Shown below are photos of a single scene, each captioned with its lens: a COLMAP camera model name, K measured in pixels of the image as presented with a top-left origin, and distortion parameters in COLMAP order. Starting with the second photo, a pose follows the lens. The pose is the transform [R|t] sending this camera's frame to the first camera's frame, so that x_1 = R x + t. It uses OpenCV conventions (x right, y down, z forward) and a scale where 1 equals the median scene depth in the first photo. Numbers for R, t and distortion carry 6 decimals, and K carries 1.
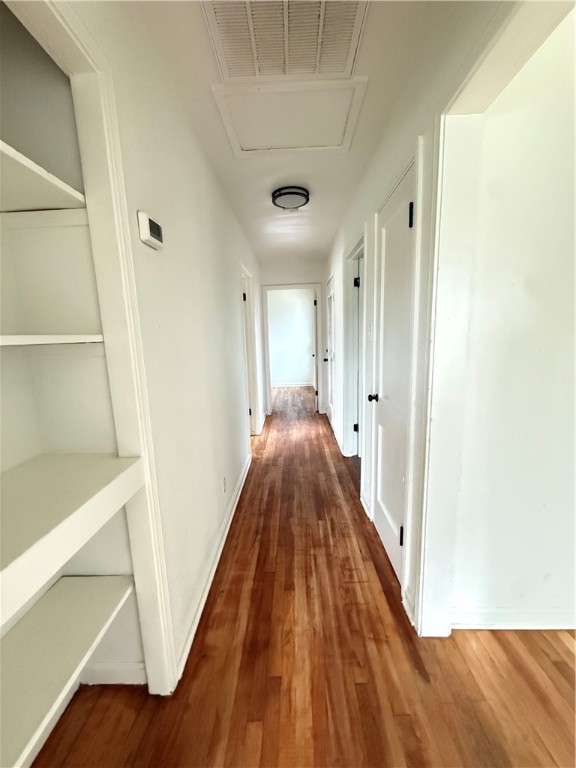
lens RADIAL K [[306.0, 0, 286.5], [0, 306.0, 382.9], [0, 0, 1]] dist [0.000488, -0.000134]
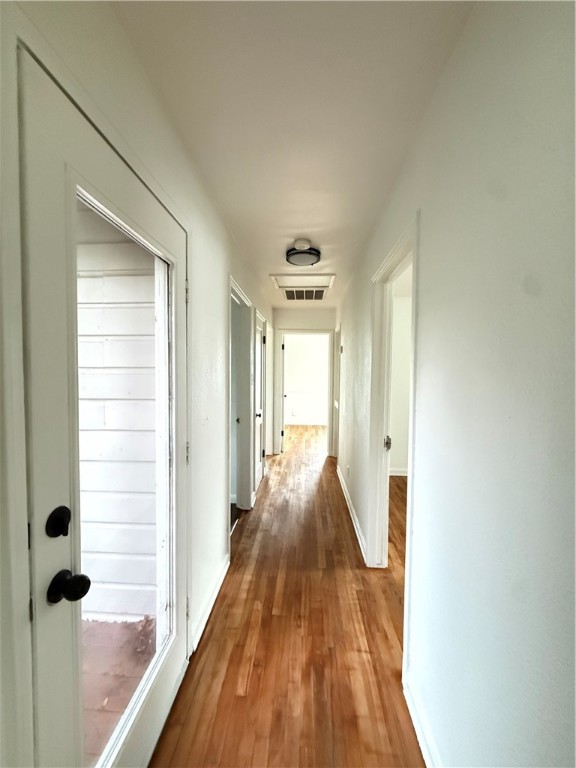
lens RADIAL K [[306.0, 0, 286.5], [0, 306.0, 382.9], [0, 0, 1]] dist [0.000488, -0.000134]
pose [[-0.998649, 0.025162, 0.045464, 0.019866], [0.033342, 0.981363, 0.189247, -0.273180], [-0.039855, 0.190507, -0.980876, 1.571857]]
